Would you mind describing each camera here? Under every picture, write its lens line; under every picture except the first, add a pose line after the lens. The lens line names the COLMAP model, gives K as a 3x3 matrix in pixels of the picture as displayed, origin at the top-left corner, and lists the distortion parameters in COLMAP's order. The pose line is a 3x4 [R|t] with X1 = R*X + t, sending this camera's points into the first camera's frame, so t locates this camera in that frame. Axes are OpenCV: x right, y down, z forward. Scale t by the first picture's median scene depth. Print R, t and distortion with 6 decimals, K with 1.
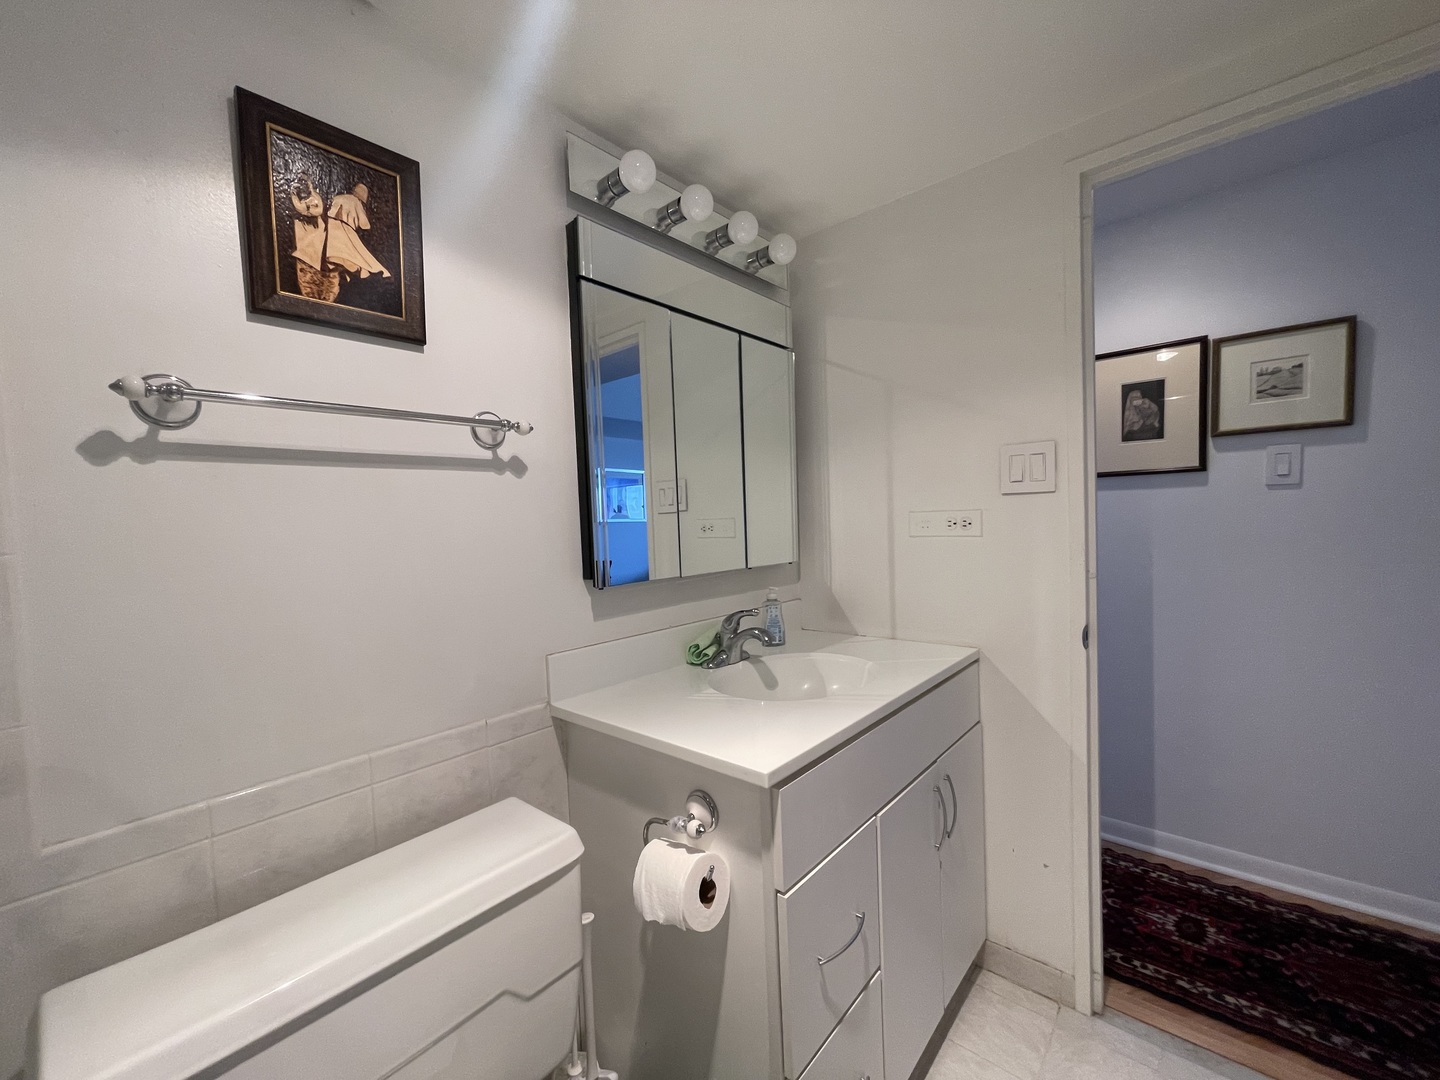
lens RADIAL K [[583.9, 0, 722.4], [0, 583.9, 542.6], [0, 0, 1]] dist [-0.008507, 0.002736]
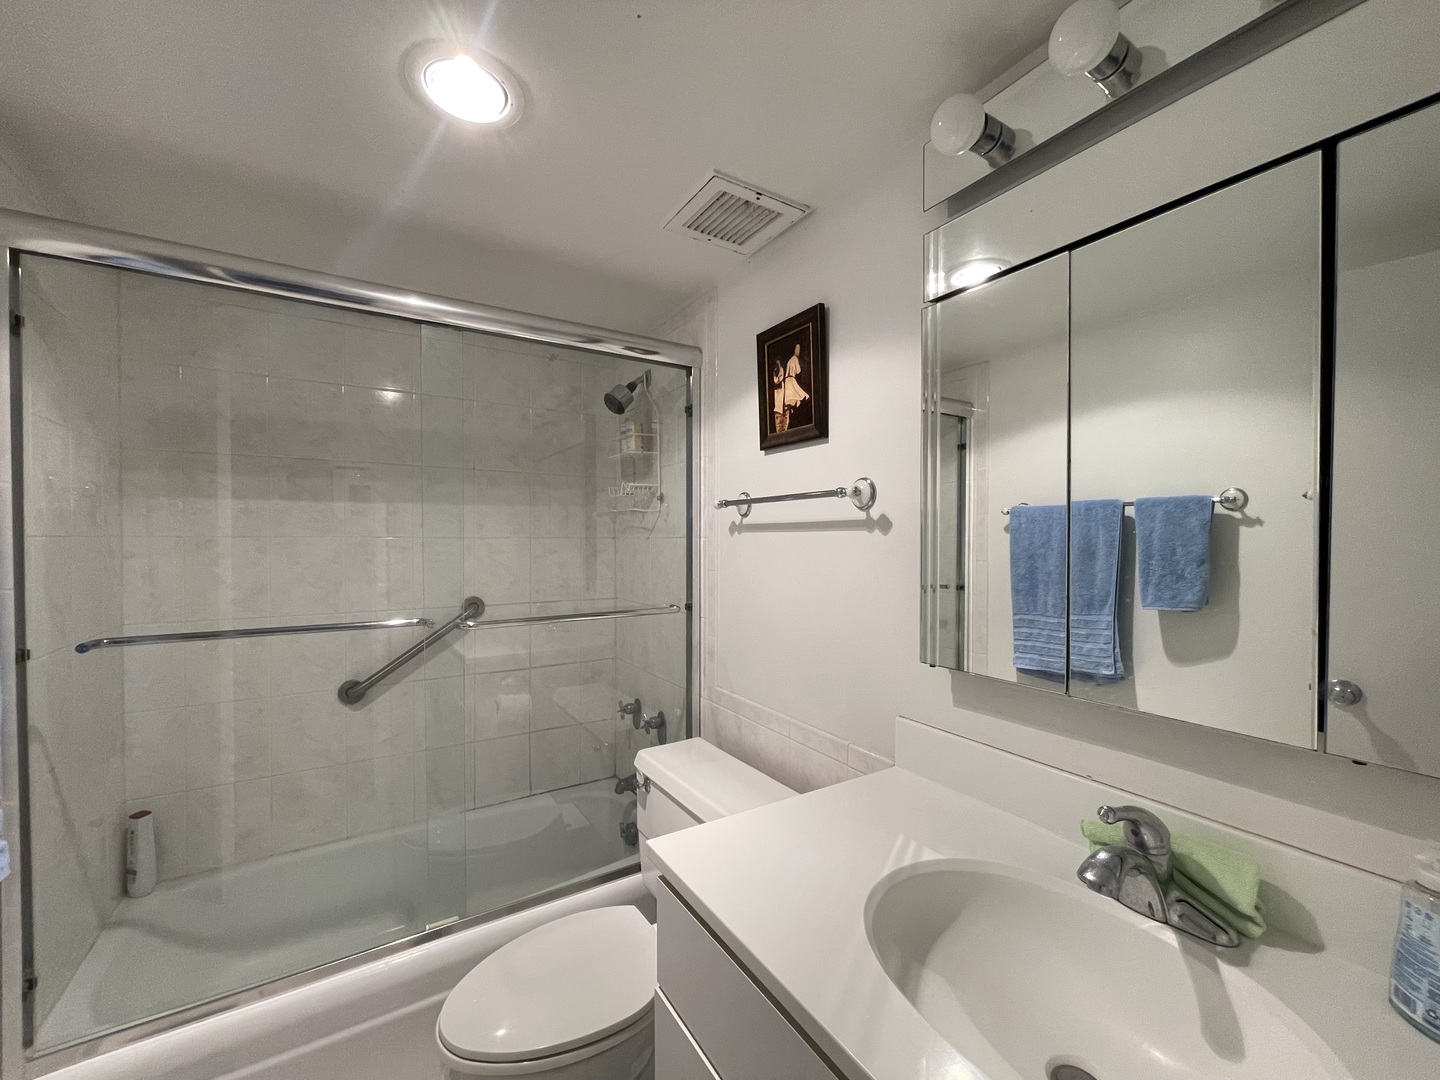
lens RADIAL K [[583.9, 0, 723.3], [0, 583.9, 542.6], [0, 0, 1]] dist [-0.008507, 0.002736]
pose [[-0.291908, 0.045439, -0.955366, 0.899420], [-0.027413, 0.998063, 0.055846, -0.182110], [0.956053, 0.042491, -0.290097, 1.267605]]
